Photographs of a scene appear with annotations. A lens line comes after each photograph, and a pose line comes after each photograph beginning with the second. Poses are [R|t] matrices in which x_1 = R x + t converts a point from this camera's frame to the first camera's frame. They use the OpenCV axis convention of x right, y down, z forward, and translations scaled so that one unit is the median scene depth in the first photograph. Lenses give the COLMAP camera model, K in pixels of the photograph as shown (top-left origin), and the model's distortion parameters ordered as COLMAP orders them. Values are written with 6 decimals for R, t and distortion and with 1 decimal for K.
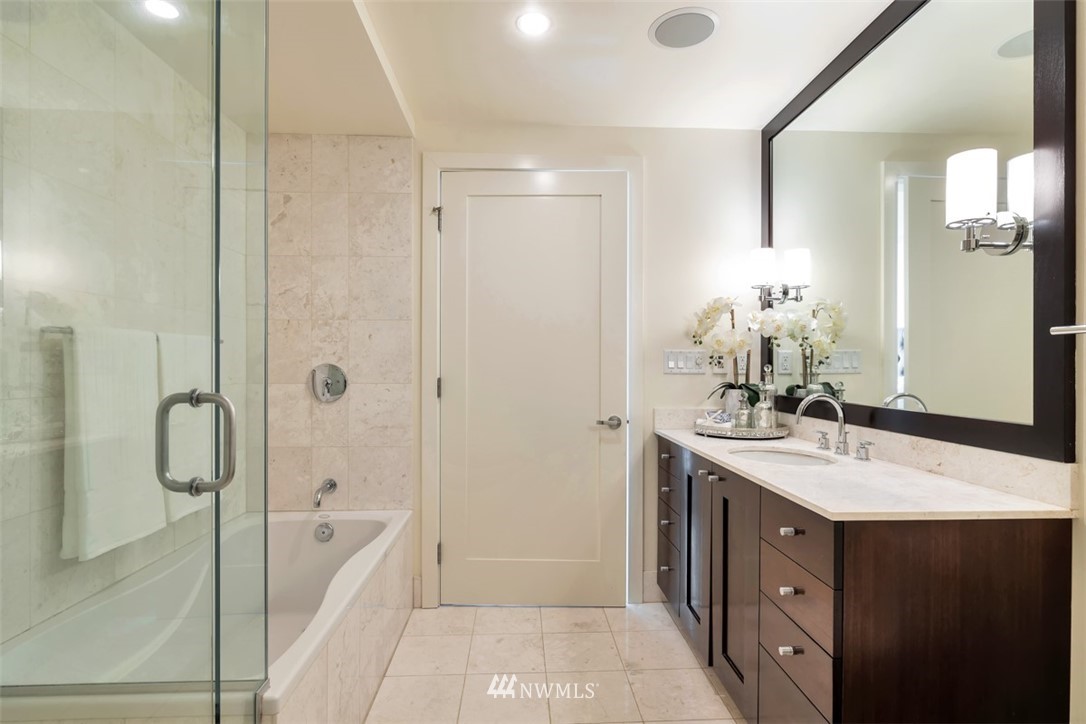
lens RADIAL K [[562.7, 0, 545.1], [0, 562.7, 365.6], [0, 0, 1]] dist [0.002127, 0.000317]
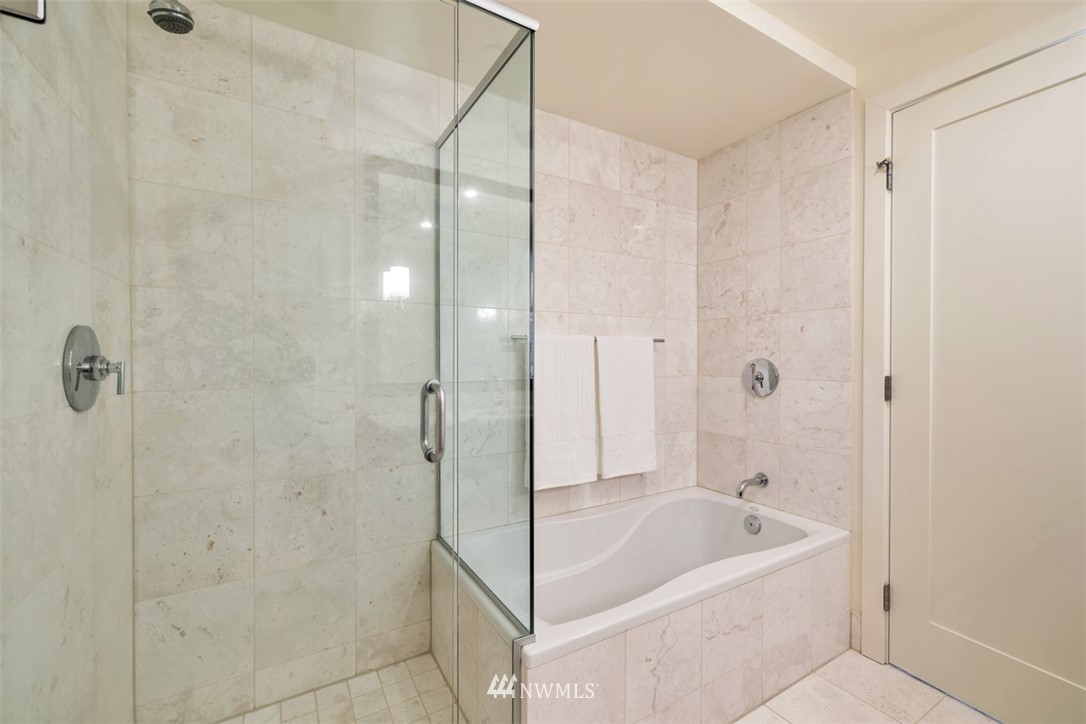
lens RADIAL K [[455.9, 0, 541.8], [0, 455.9, 360.8], [0, 0, 1]] dist [-0.002271, 0.000010]
pose [[0.455589, 0.004392, -0.890180, 0.161822], [0.001185, 0.999984, 0.005540, -0.004195], [0.890190, -0.003579, 0.455576, 0.279740]]
